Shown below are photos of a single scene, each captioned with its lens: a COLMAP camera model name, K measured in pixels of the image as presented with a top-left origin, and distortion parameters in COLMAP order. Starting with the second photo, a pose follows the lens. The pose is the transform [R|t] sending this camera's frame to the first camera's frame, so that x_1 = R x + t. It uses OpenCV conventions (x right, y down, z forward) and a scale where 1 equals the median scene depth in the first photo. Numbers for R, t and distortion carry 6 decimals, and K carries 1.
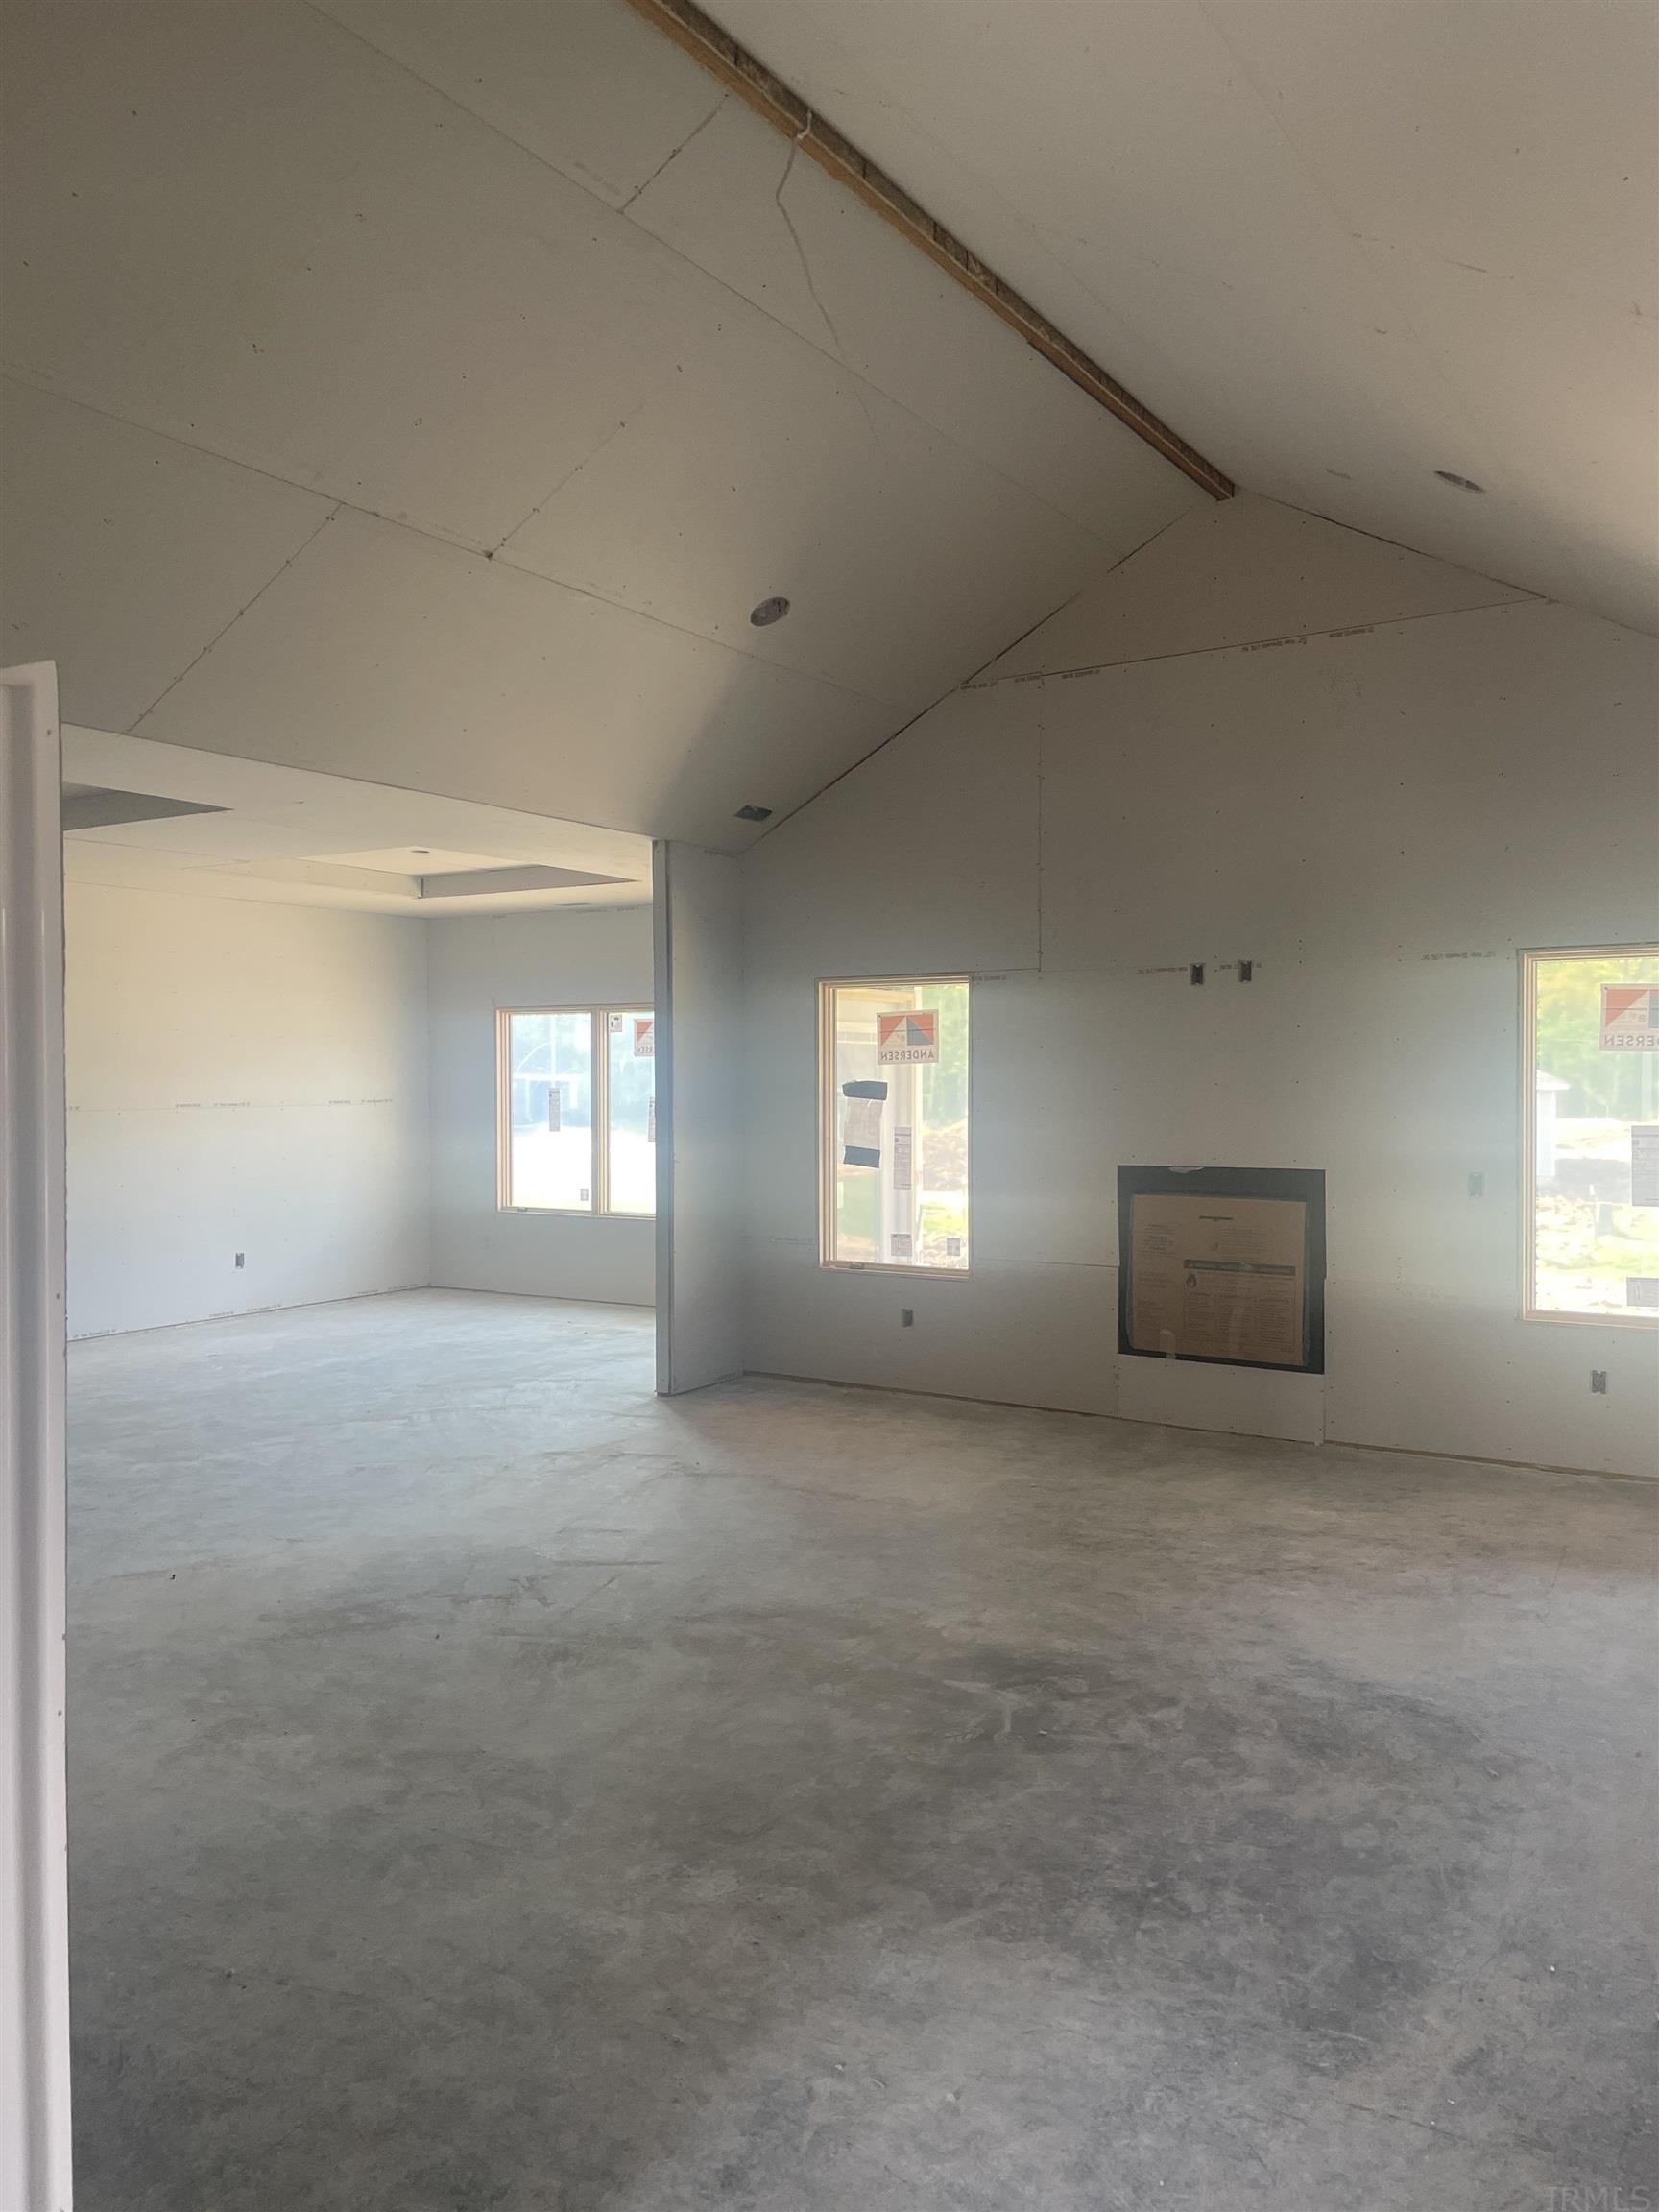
lens RADIAL K [[1658.6, 0, 845.7], [0, 1658.6, 1107.2], [0, 0, 1]] dist [0.086383, -0.105213]
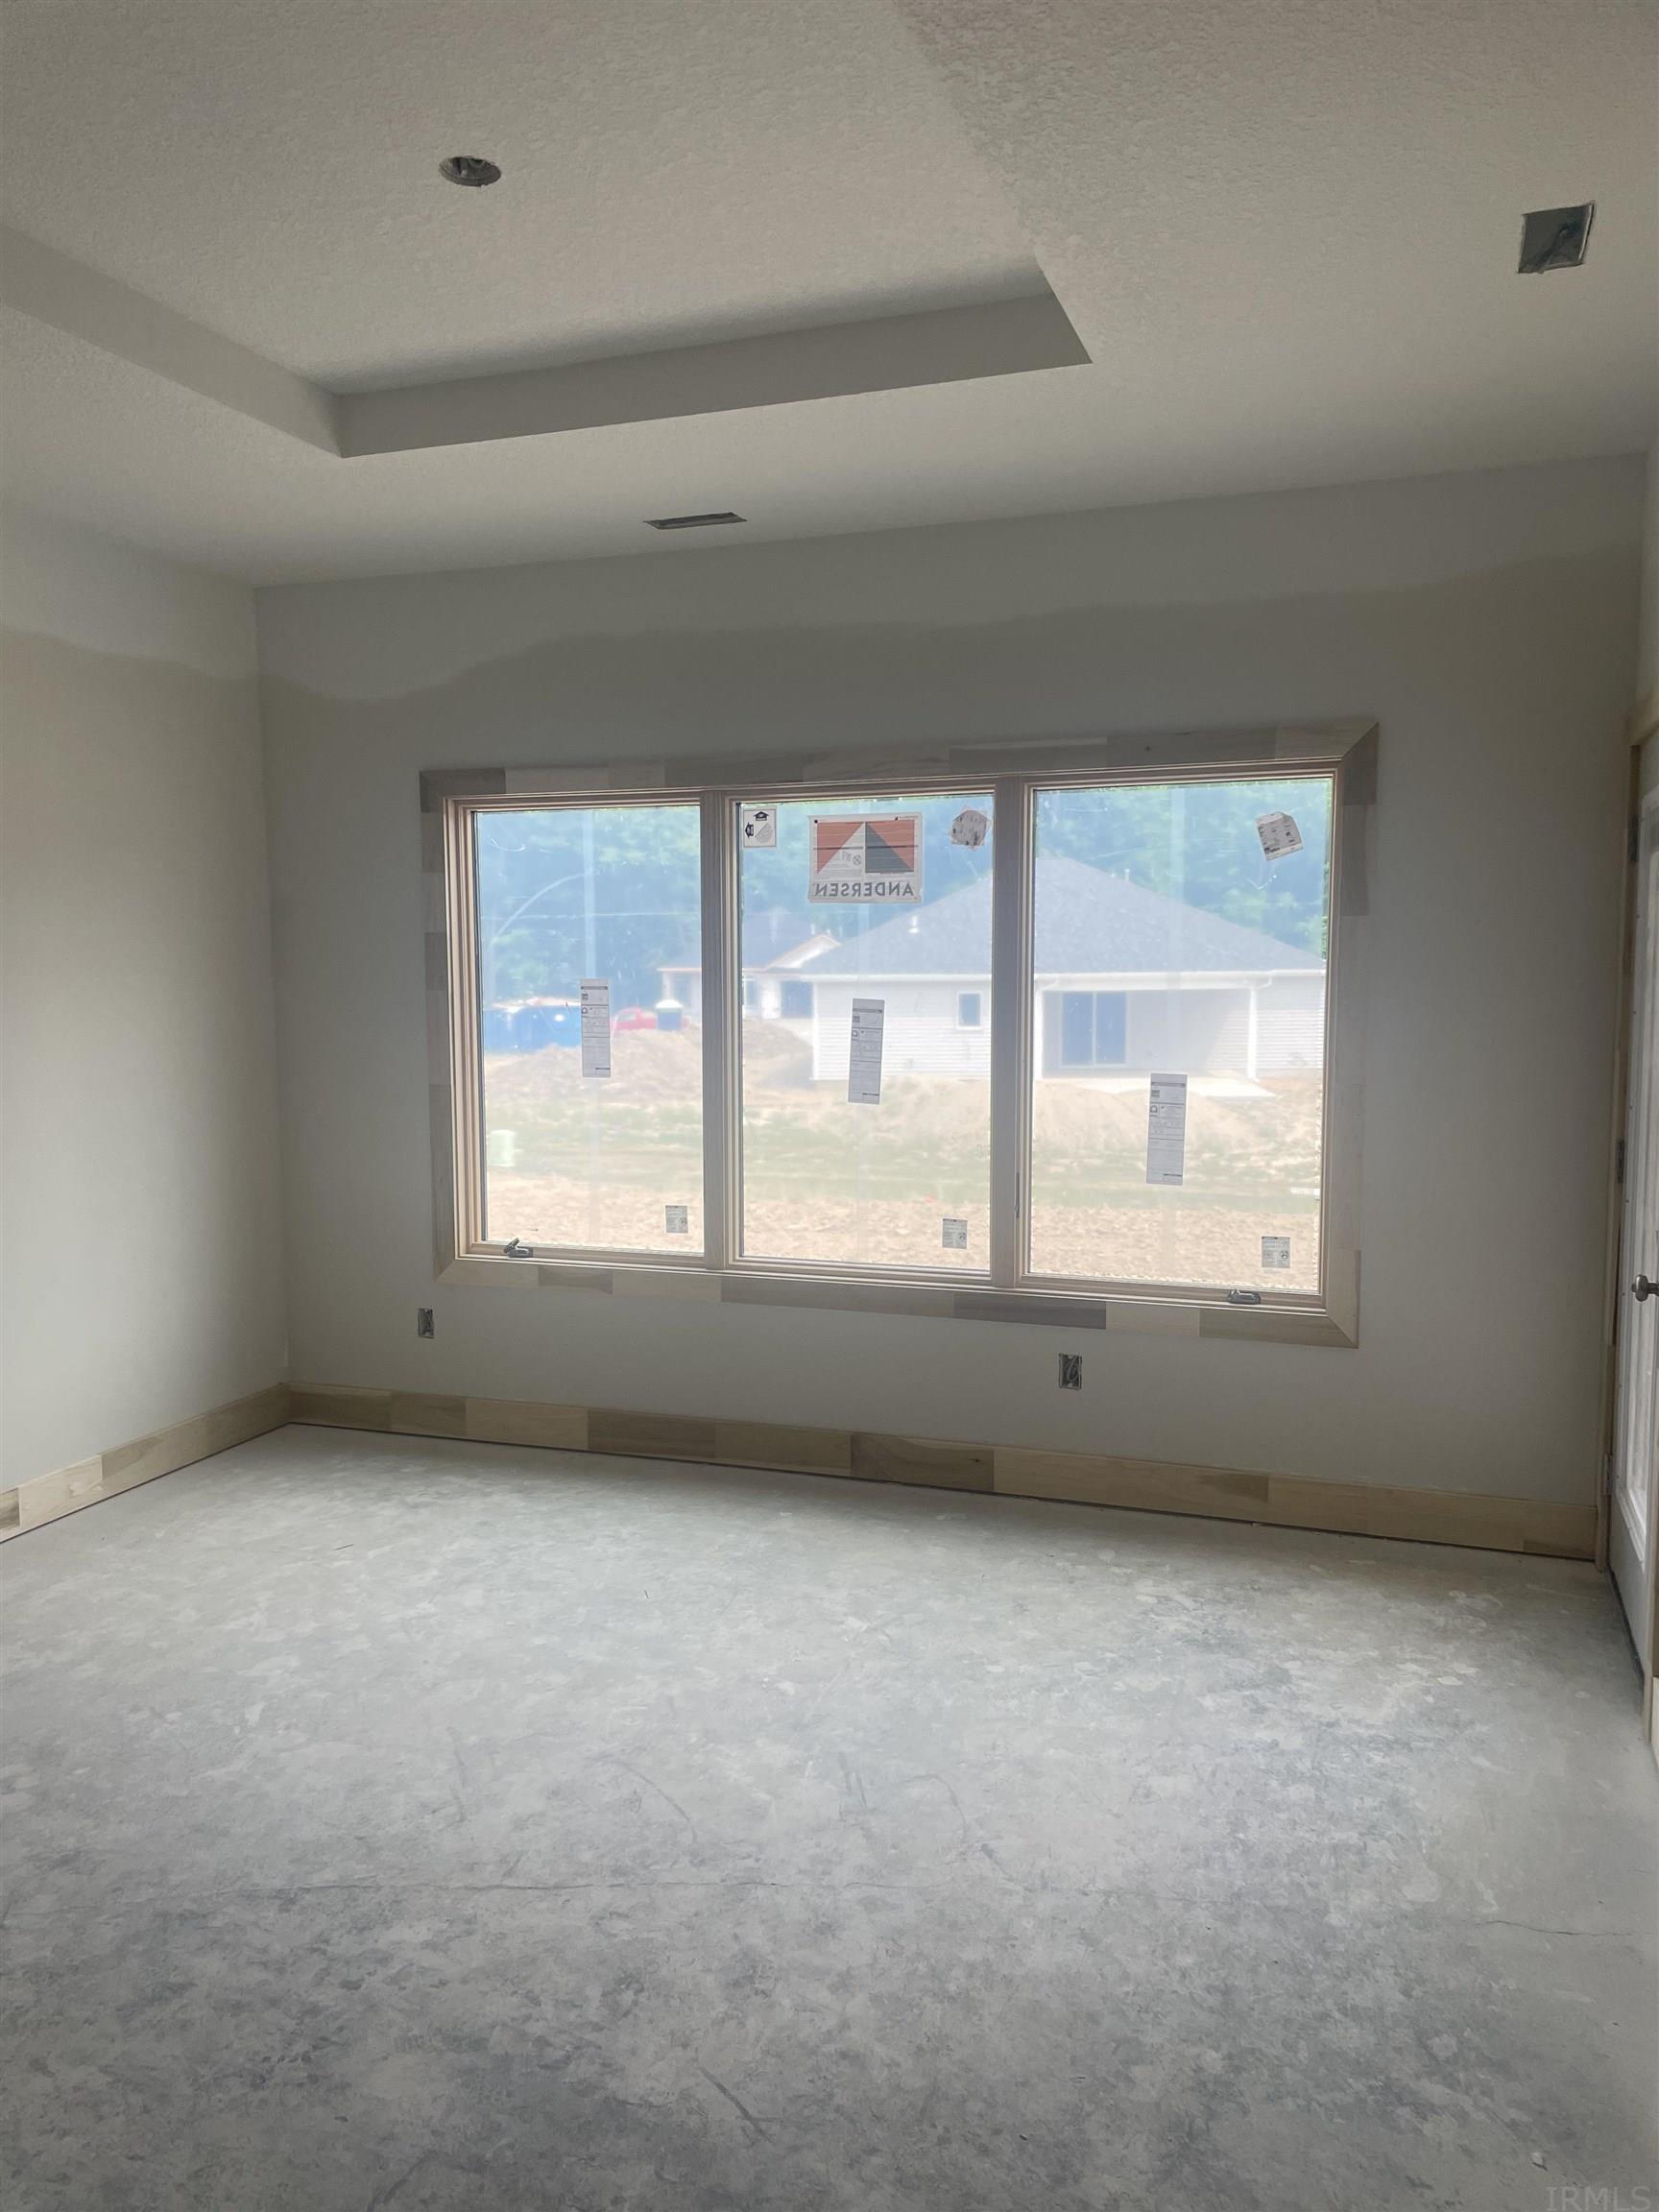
lens RADIAL K [[1658.6, 0, 827.5], [0, 1658.6, 1121.4], [0, 0, 1]] dist [0.086383, -0.105213]
pose [[0.975359, -0.022892, 0.219434, -0.322121], [0.006710, 0.997220, 0.074207, -0.009282], [-0.220523, -0.070906, 0.972801, 0.837173]]
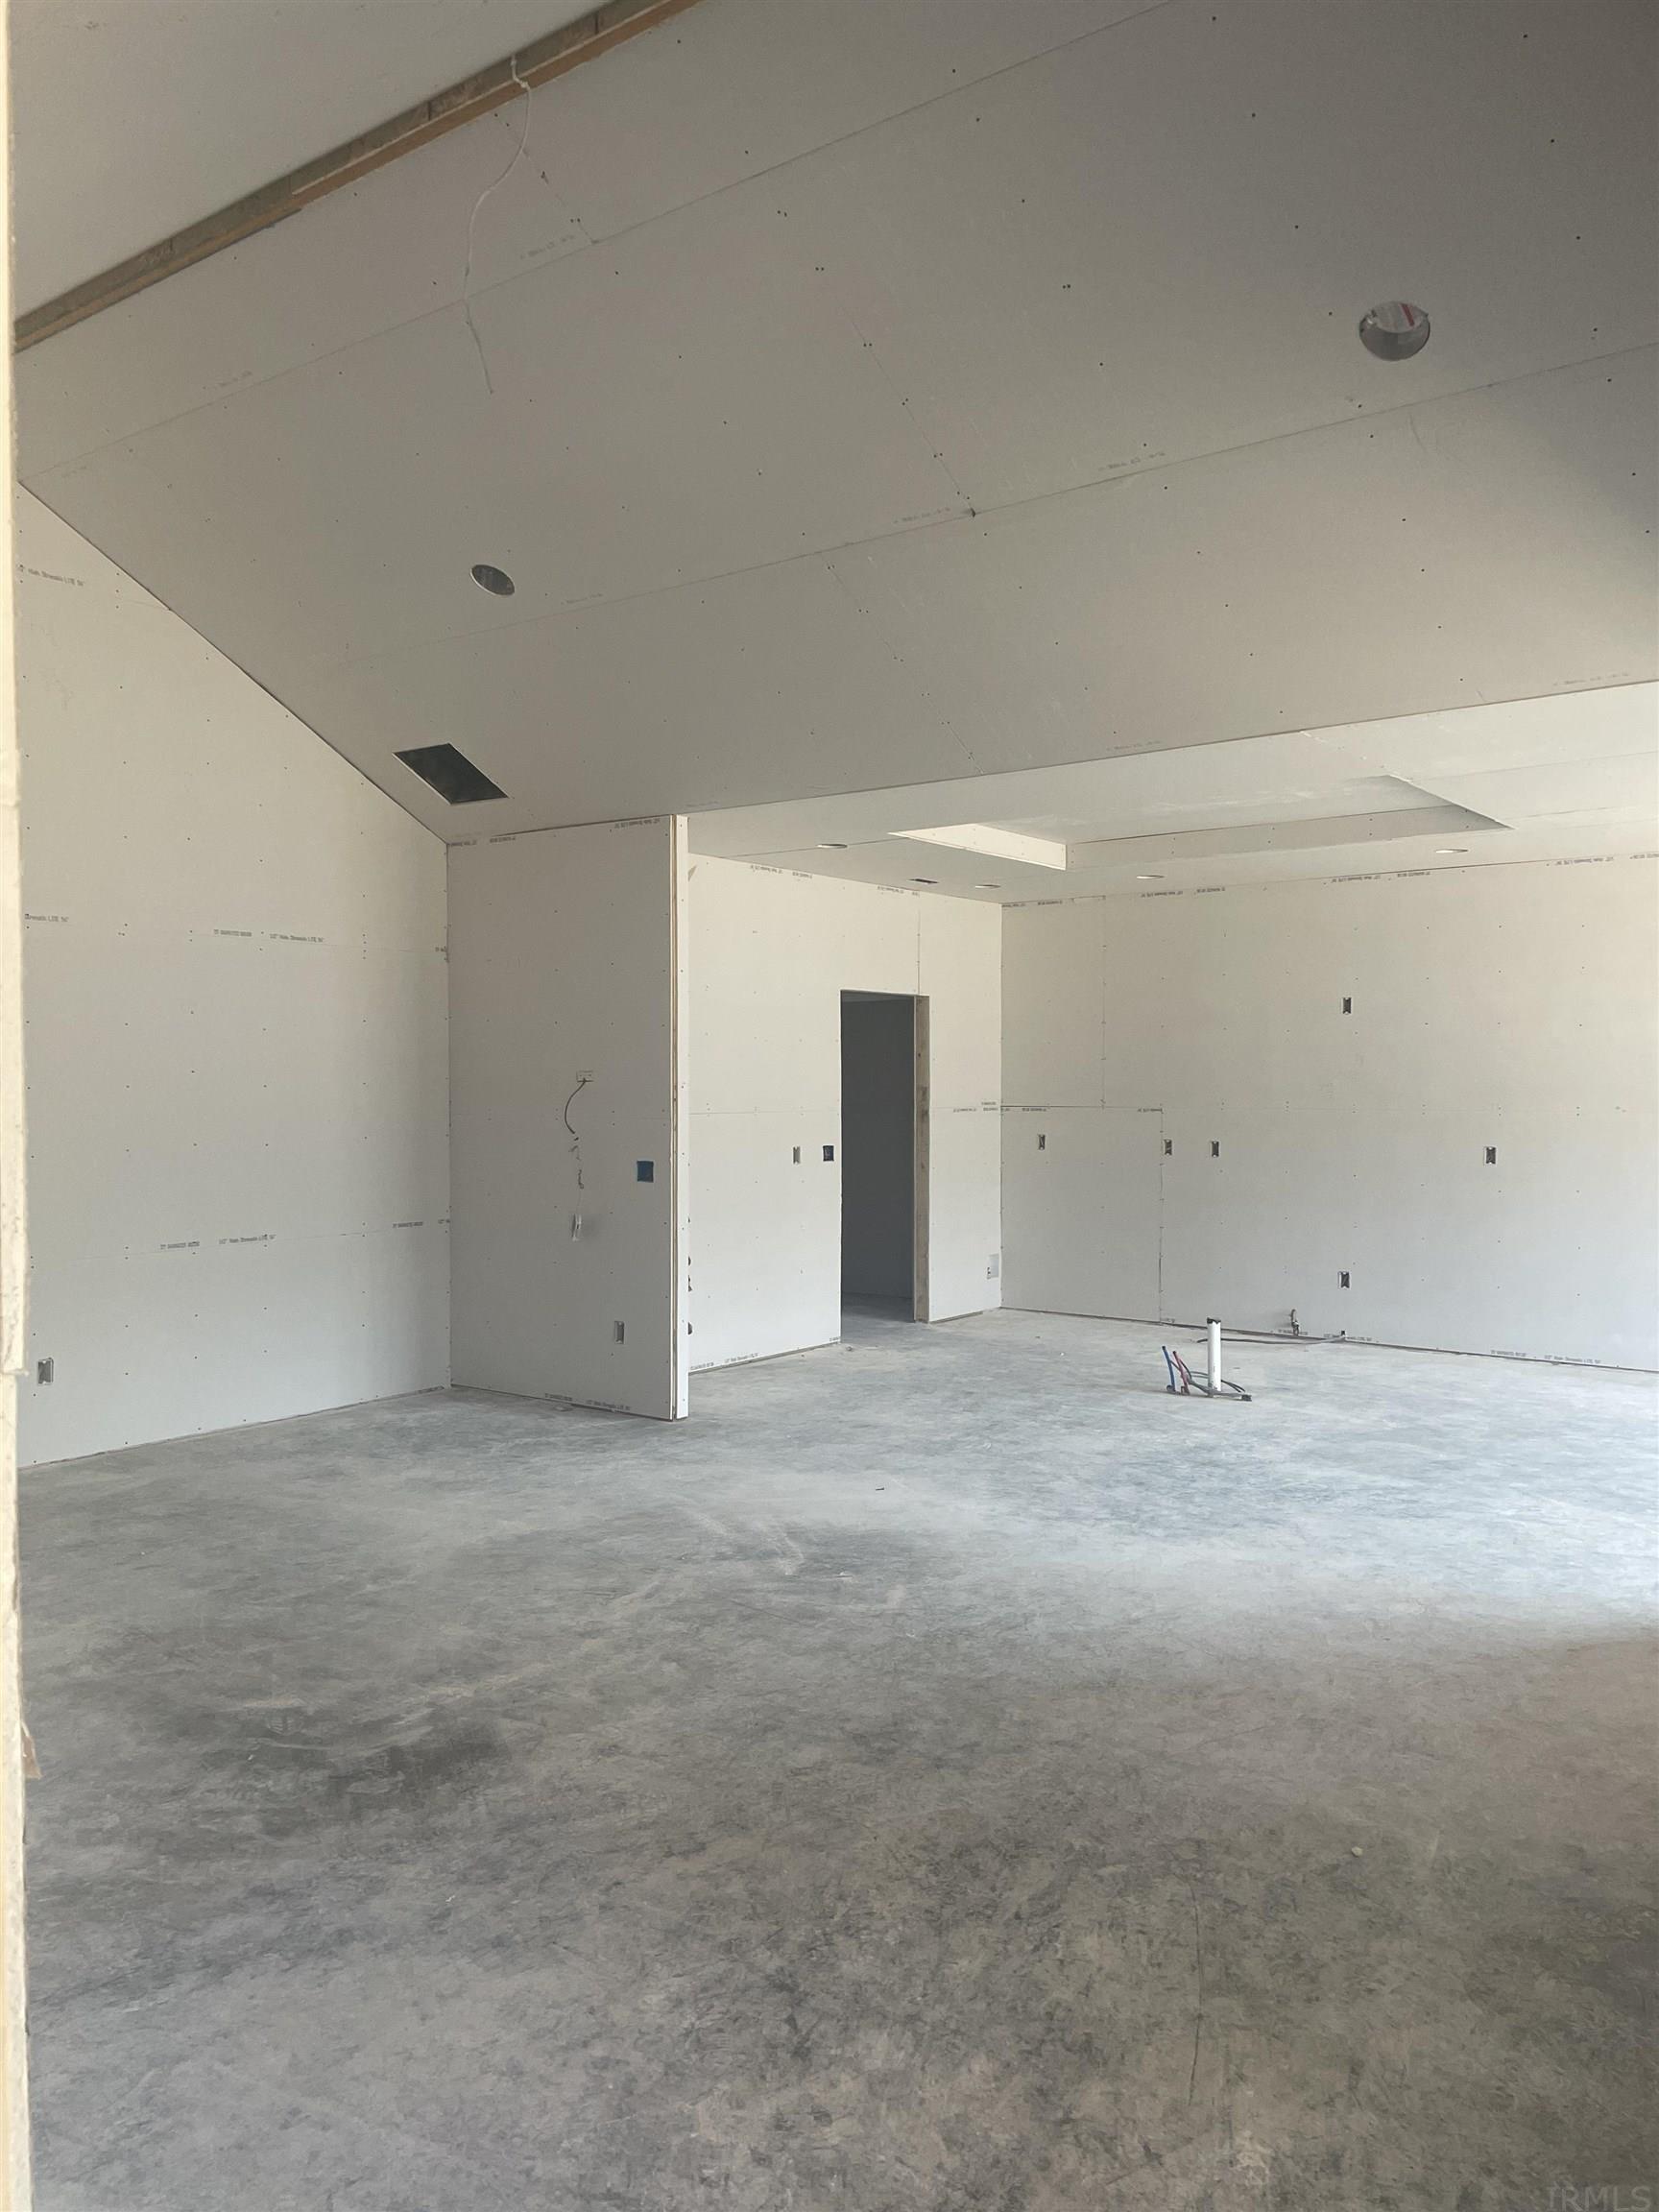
lens RADIAL K [[1658.6, 0, 807.7], [0, 1658.6, 1125.5], [0, 0, 1]] dist [0.086383, -0.105213]
pose [[-0.092940, 0.028953, -0.995251, 0.524336], [-0.017291, 0.999379, 0.030688, -0.009705], [0.995522, 0.020061, -0.092381, 0.712585]]
